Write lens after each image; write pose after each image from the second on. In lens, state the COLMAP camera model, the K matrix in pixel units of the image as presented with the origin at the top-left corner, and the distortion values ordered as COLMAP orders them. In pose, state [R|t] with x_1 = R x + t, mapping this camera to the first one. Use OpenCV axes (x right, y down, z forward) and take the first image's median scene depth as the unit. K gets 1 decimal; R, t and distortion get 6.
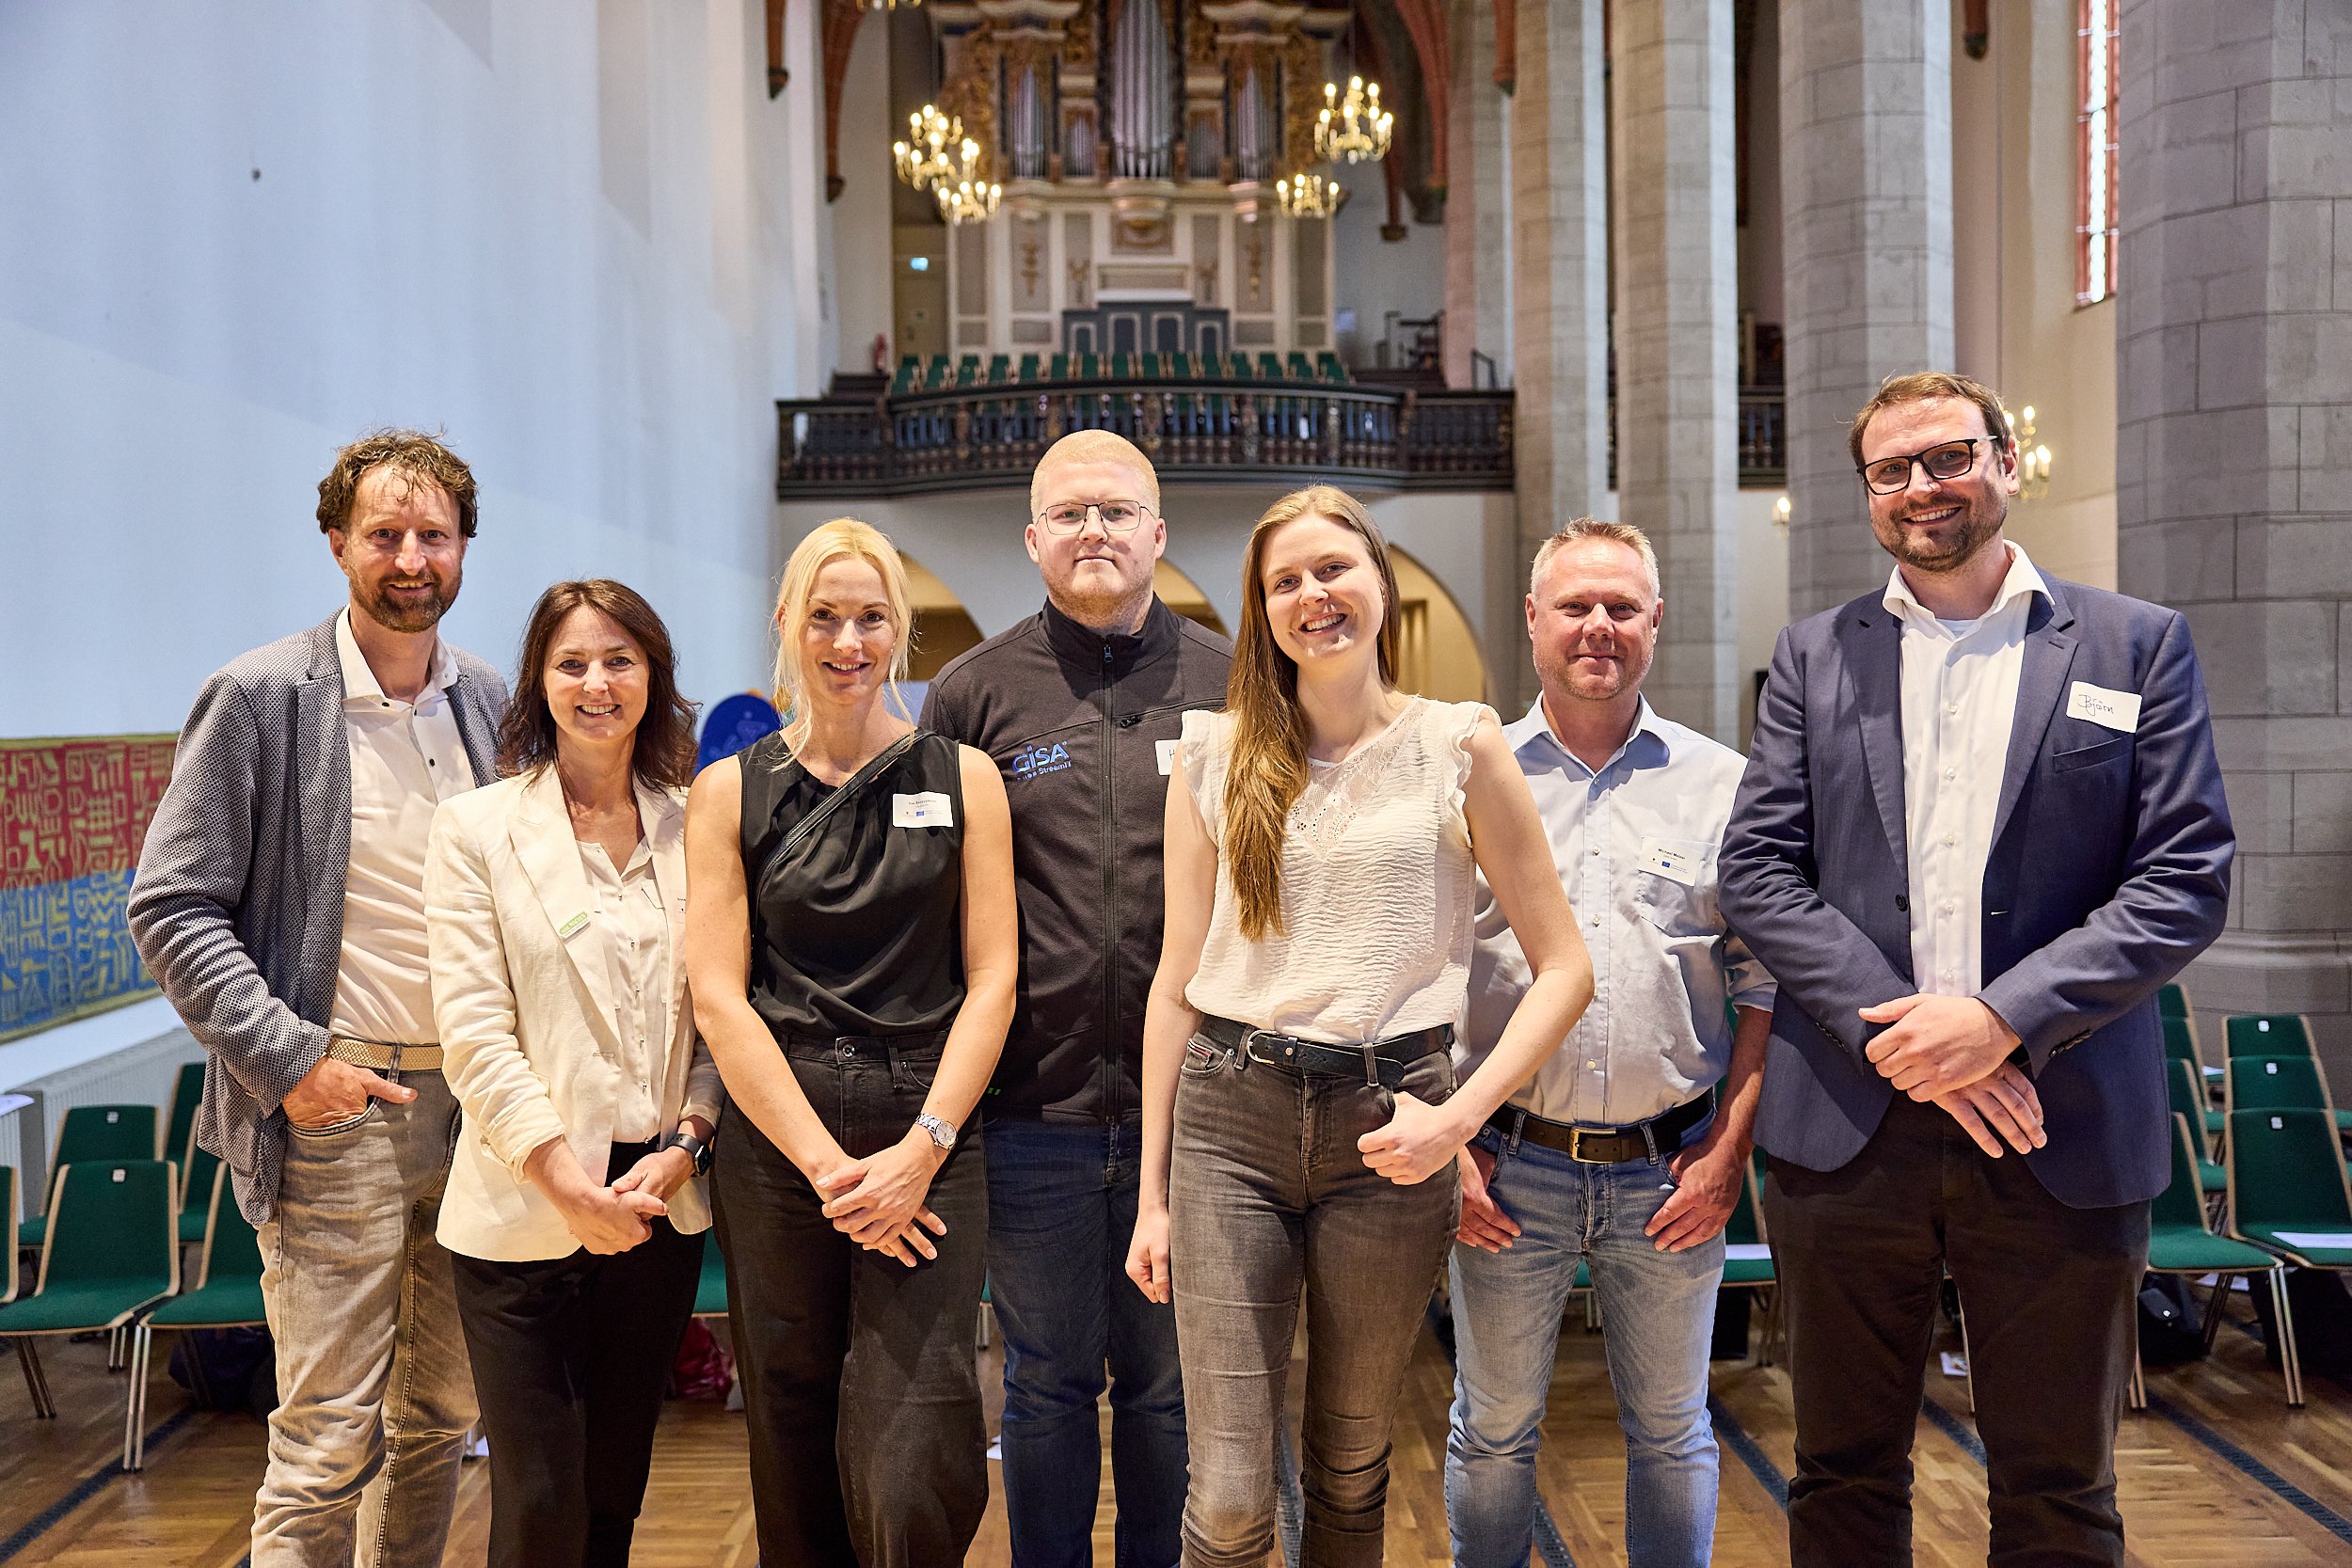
lens RADIAL K [[1967.0, 0, 1160.2], [0, 1967.0, 786.9], [0, 0, 1]] dist [-0.045597, 0.006547]
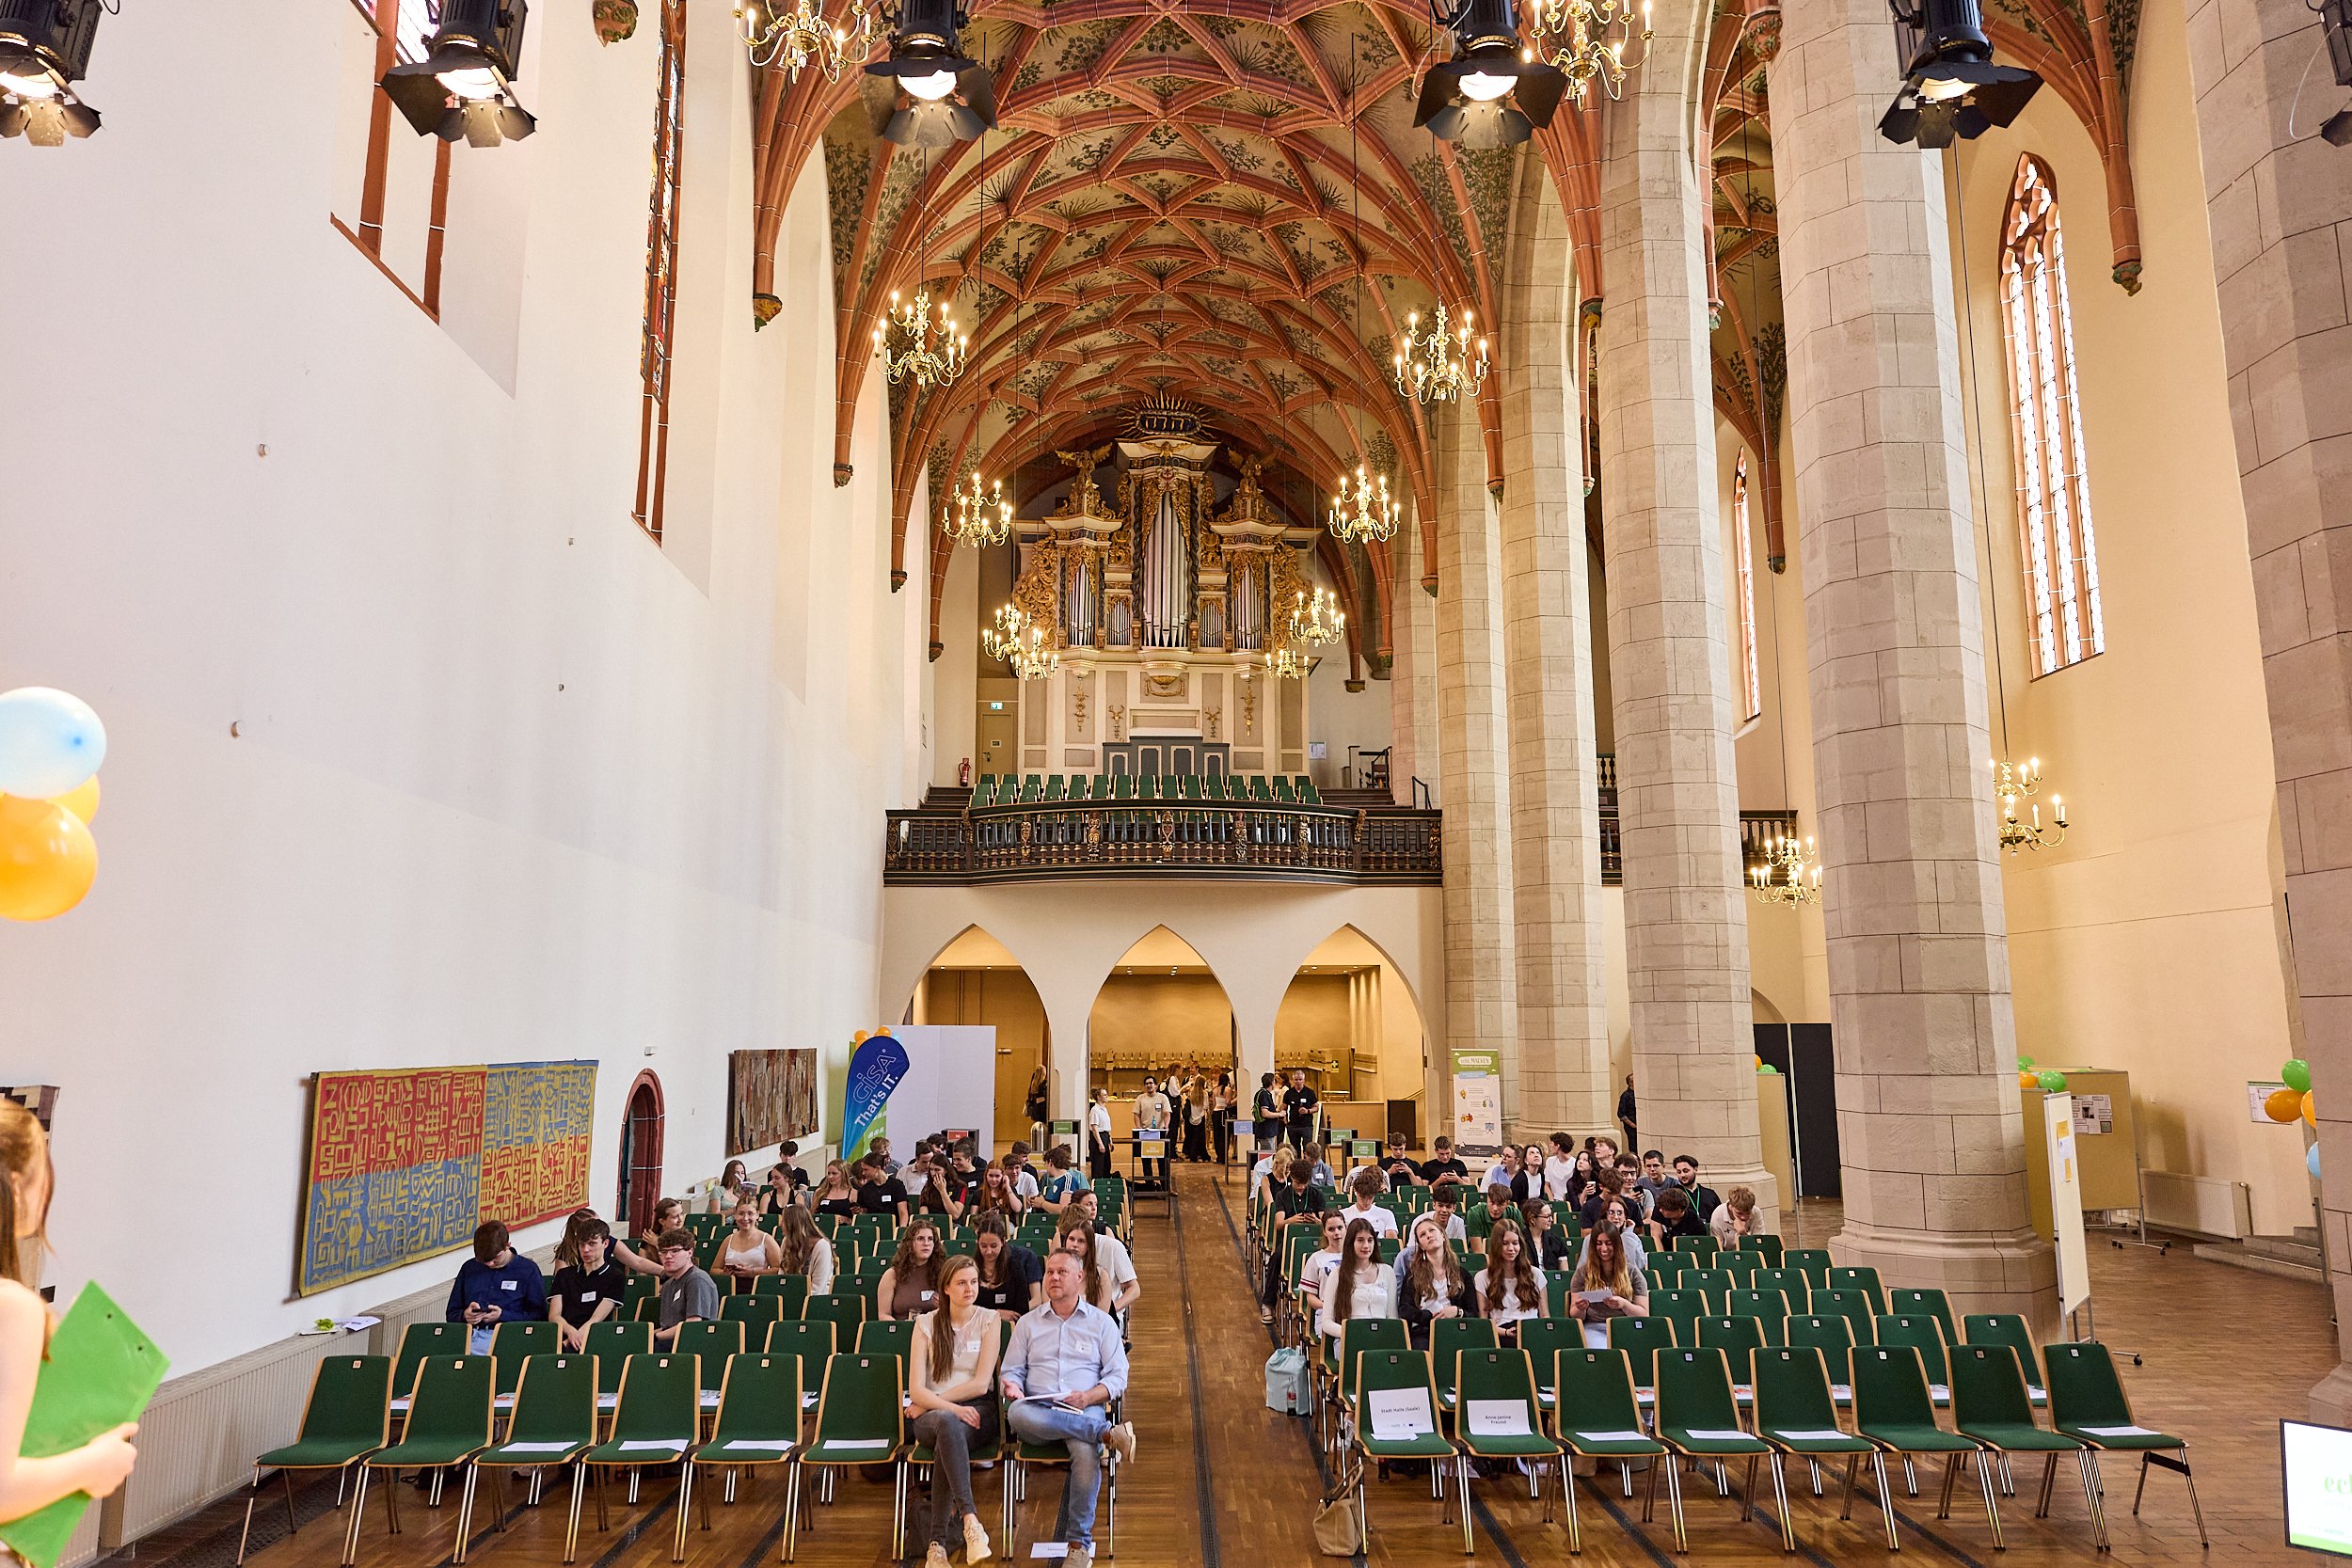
lens RADIAL K [[1607.6, 0, 1162.3], [0, 1607.6, 784.3], [0, 0, 1]] dist [-0.001165, 0.000423]
pose [[0.999822, 0.012948, -0.013723, 0.005653], [-0.015401, 0.980240, -0.197212, -0.001289], [0.010898, 0.197389, 0.980265, -0.065484]]
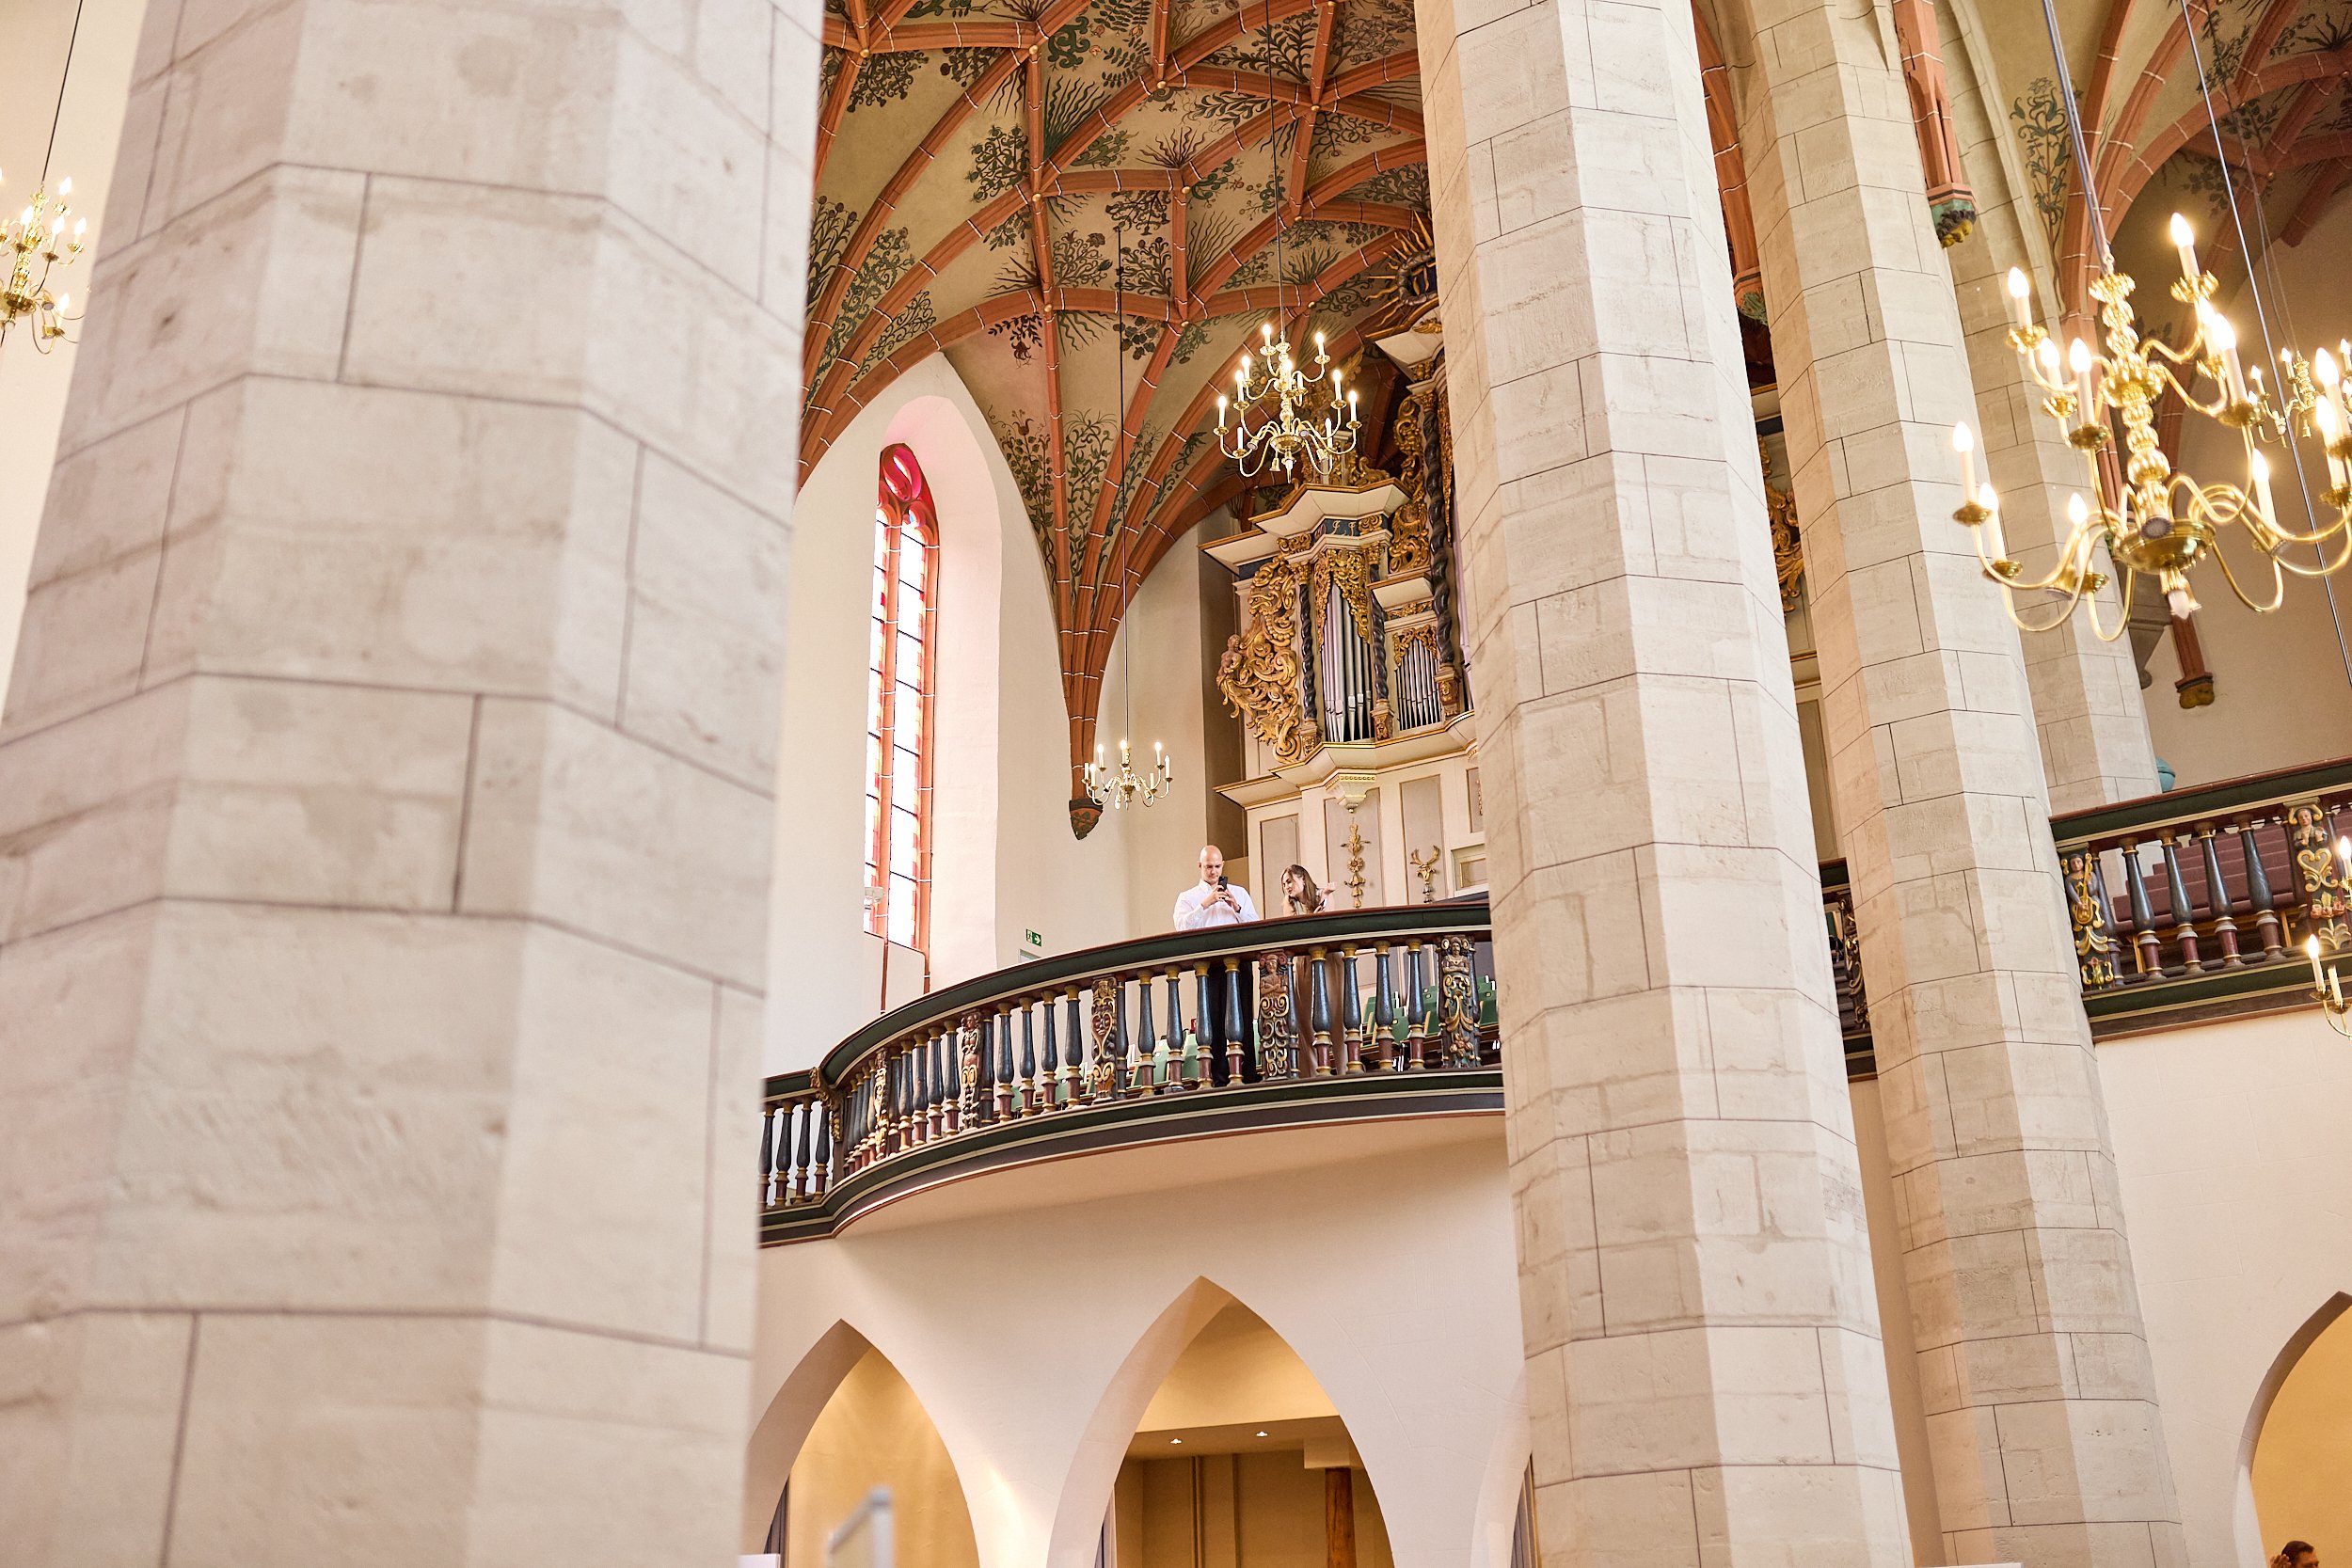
lens RADIAL K [[2228.4, 0, 1173.7], [0, 2228.4, 743.4], [0, 0, 1]] dist [-0.062407, 0.090605]
pose [[0.829567, -0.218751, -0.513777, 0.285206], [-0.014874, 0.911093, -0.411932, -0.007149], [0.558209, 0.349368, 0.752559, 0.446281]]
